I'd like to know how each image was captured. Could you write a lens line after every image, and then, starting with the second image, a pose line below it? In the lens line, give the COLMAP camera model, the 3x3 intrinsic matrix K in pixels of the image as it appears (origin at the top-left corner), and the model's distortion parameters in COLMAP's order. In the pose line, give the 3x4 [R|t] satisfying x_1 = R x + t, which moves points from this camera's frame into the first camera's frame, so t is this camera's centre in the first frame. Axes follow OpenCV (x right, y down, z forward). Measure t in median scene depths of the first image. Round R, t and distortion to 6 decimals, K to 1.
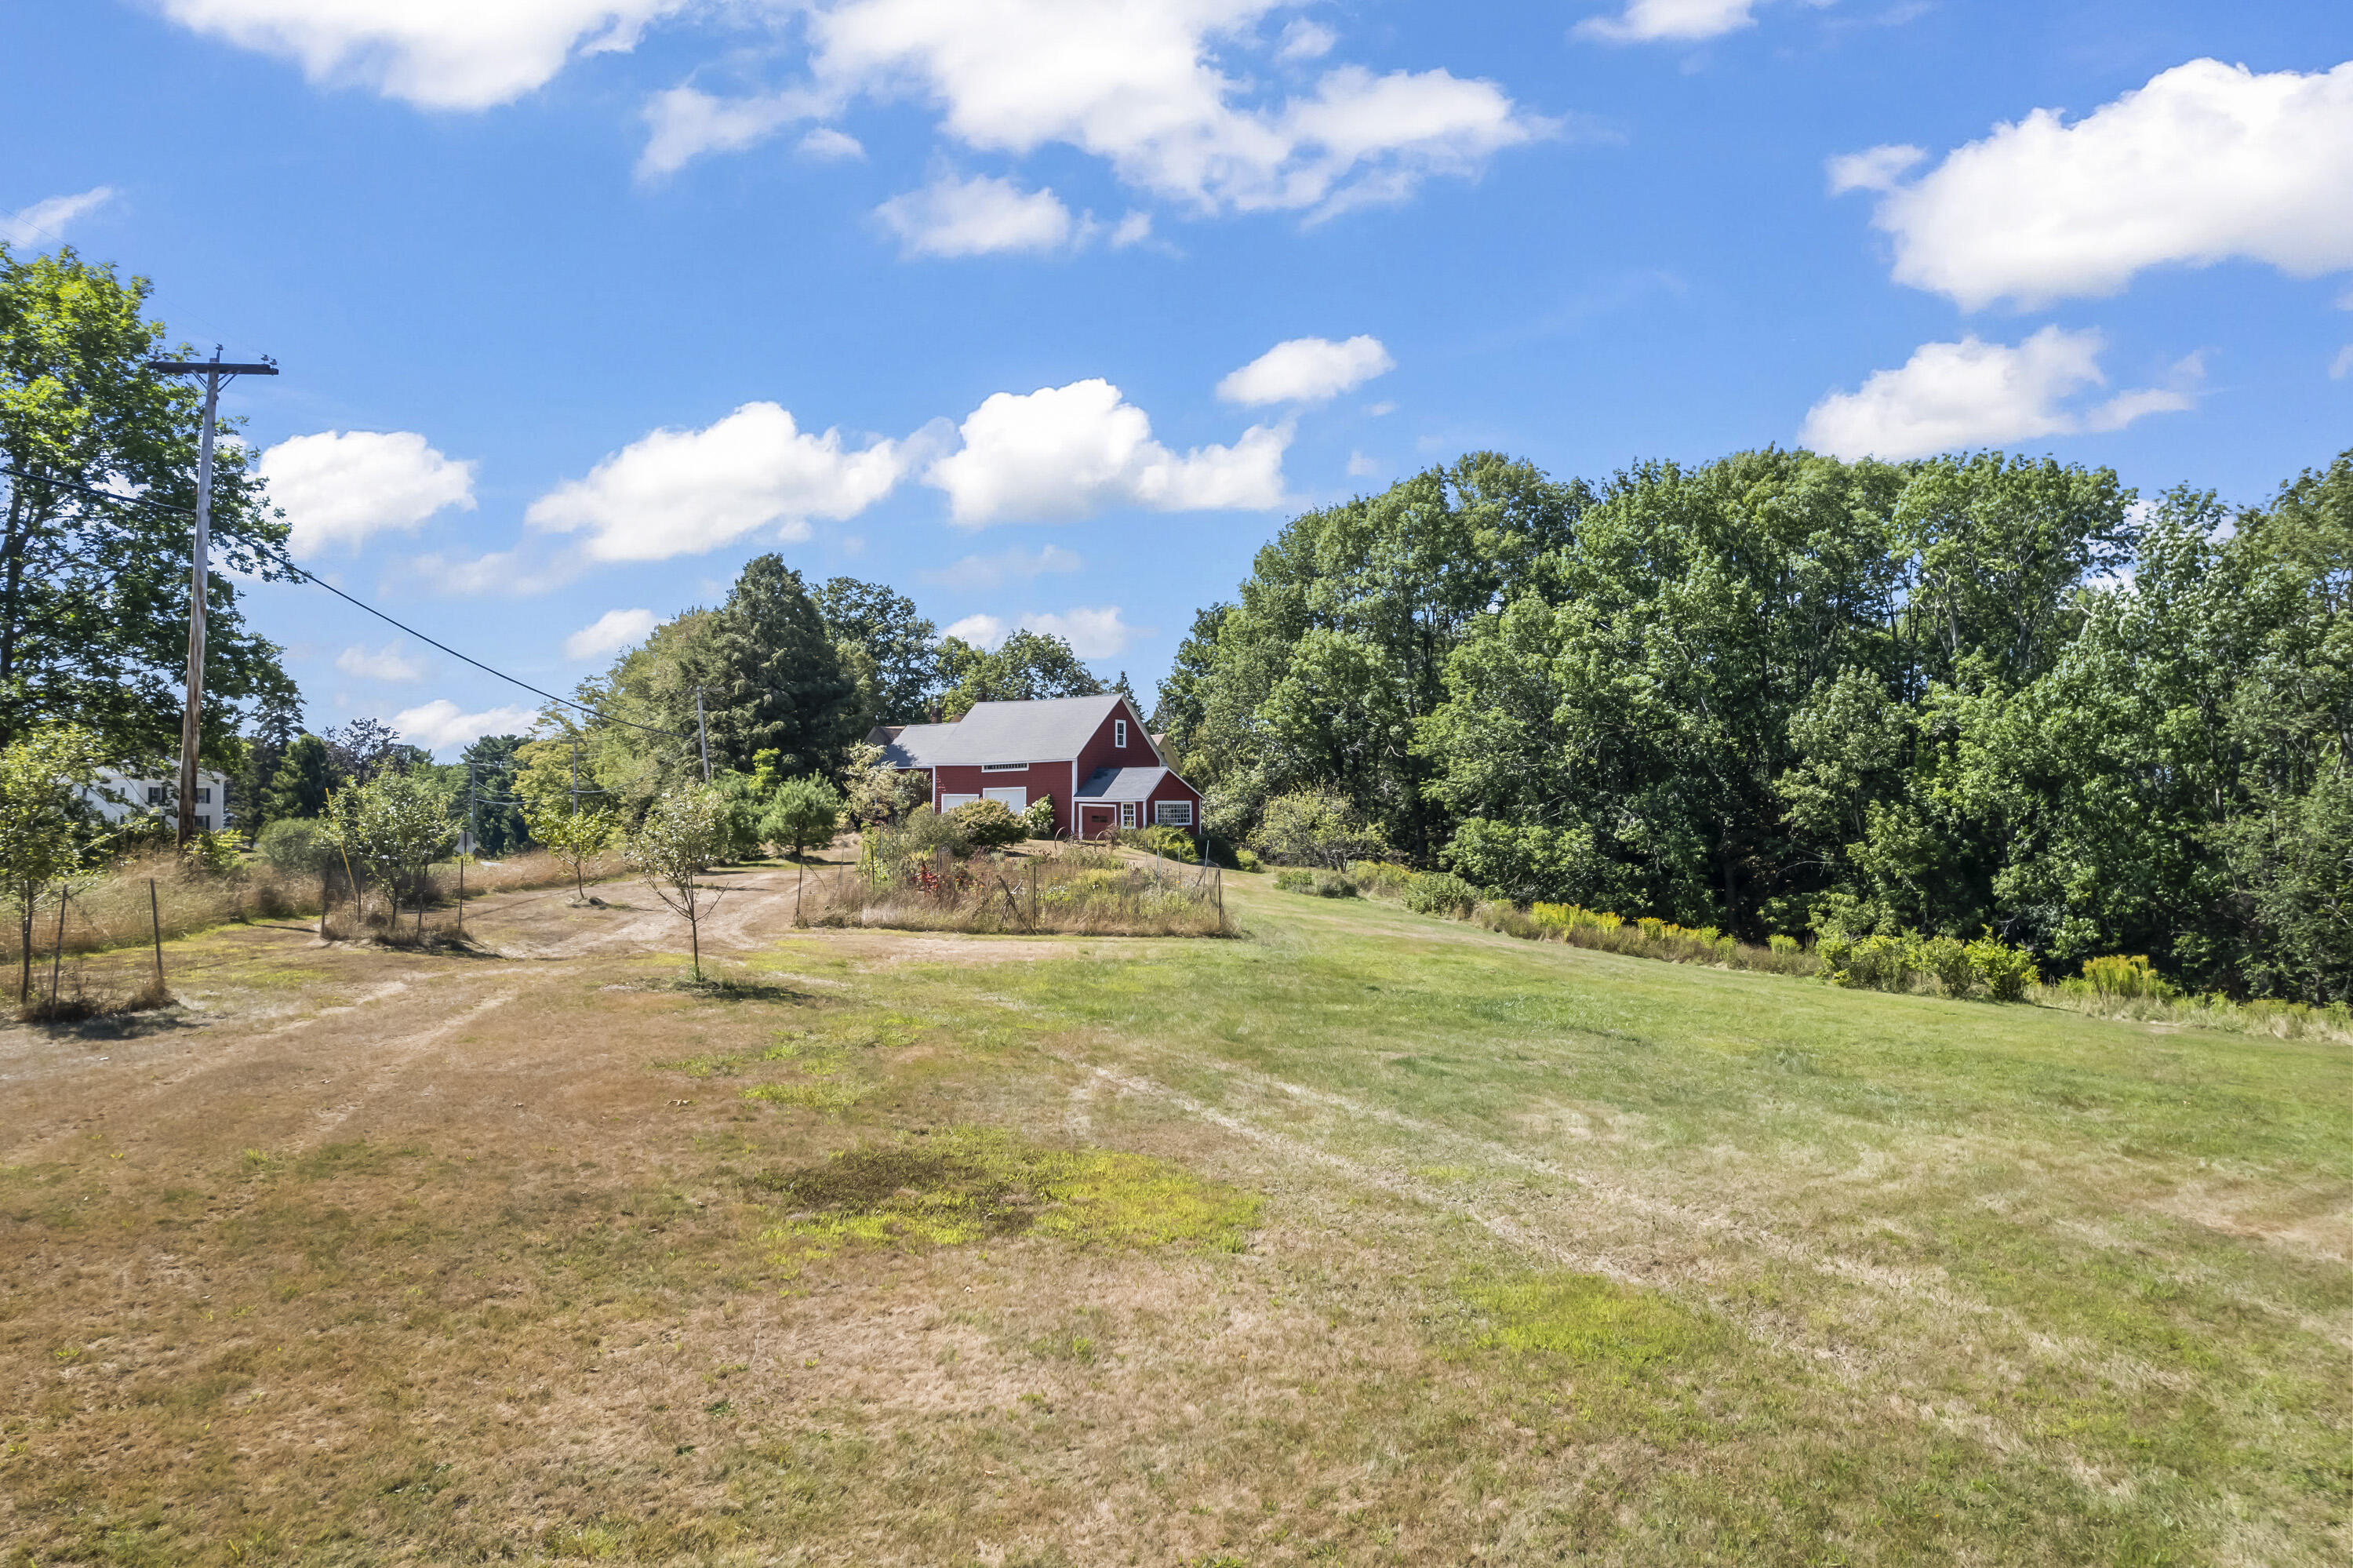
lens RADIAL K [[1424.0, 0, 1176.5], [0, 1424.0, 784.0], [0, 0, 1]] dist [-0.000097, 0.000363]
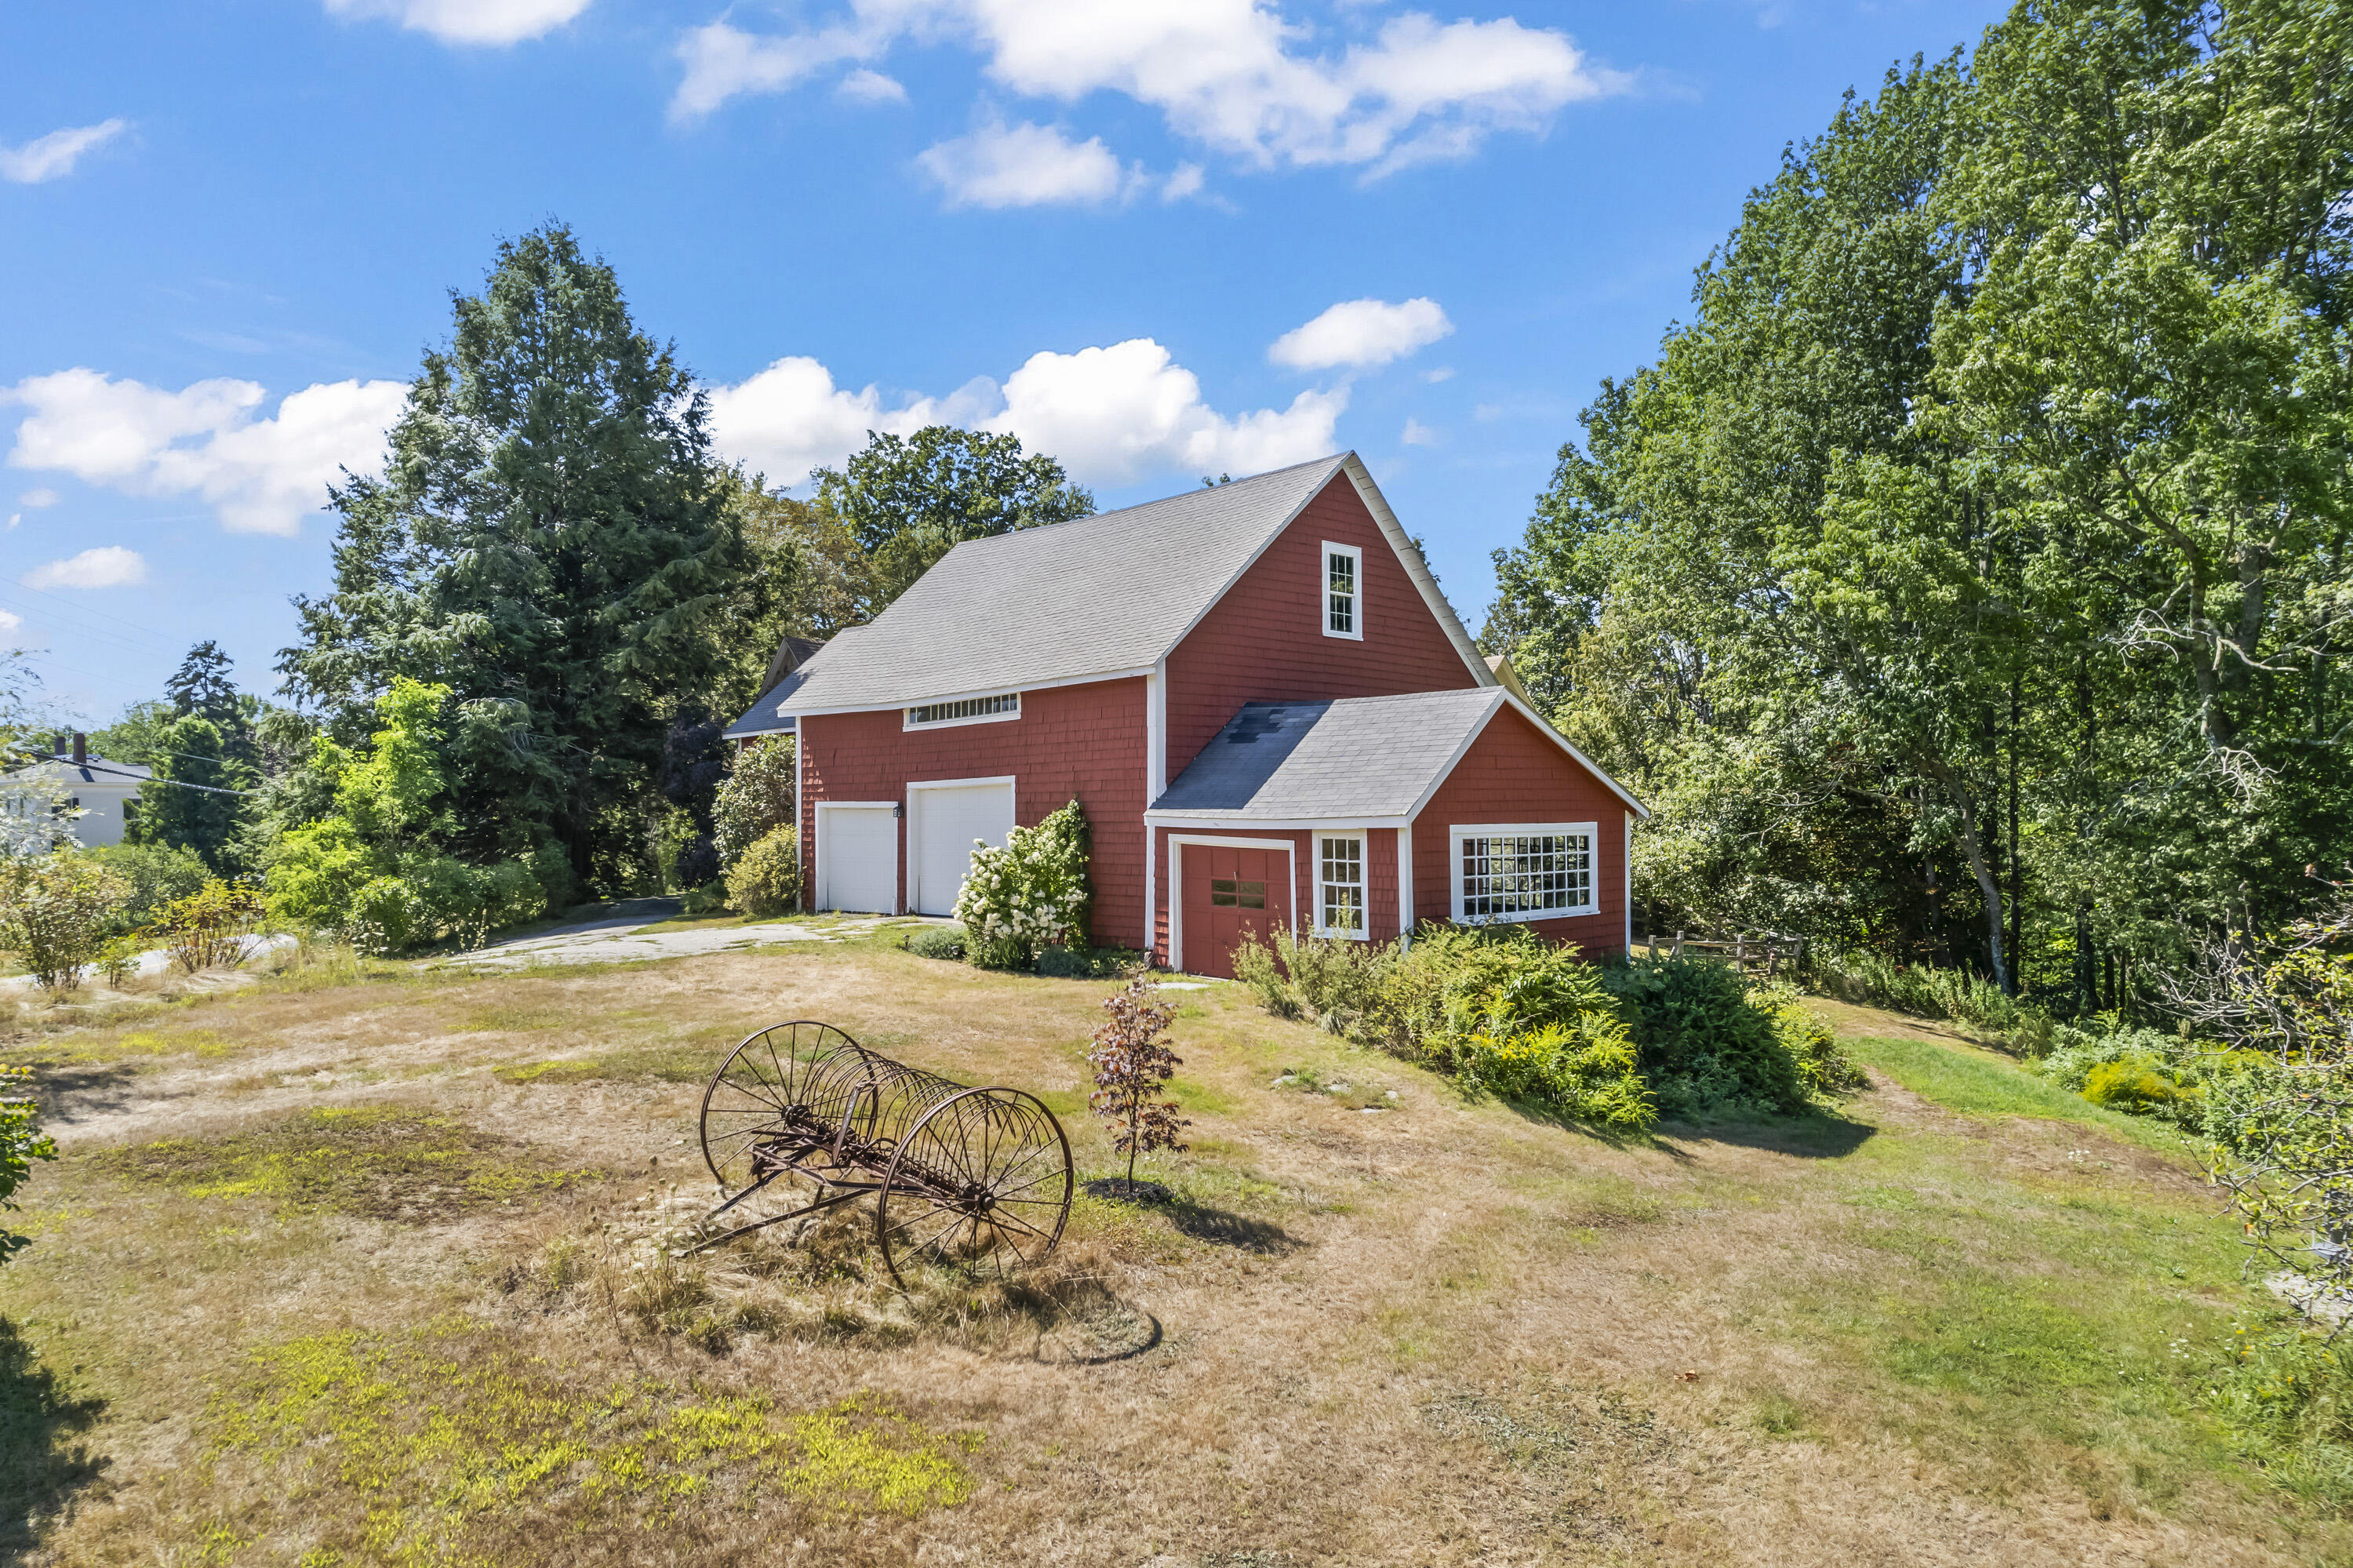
lens RADIAL K [[1424.0, 0, 1176.5], [0, 1424.0, 784.0], [0, 0, 1]] dist [-0.000097, 0.000363]
pose [[0.969302, -0.013403, -0.245507, -0.000542], [0.013439, 0.999909, -0.001529, 0.004507], [0.245505, -0.001818, 0.969394, 0.736644]]
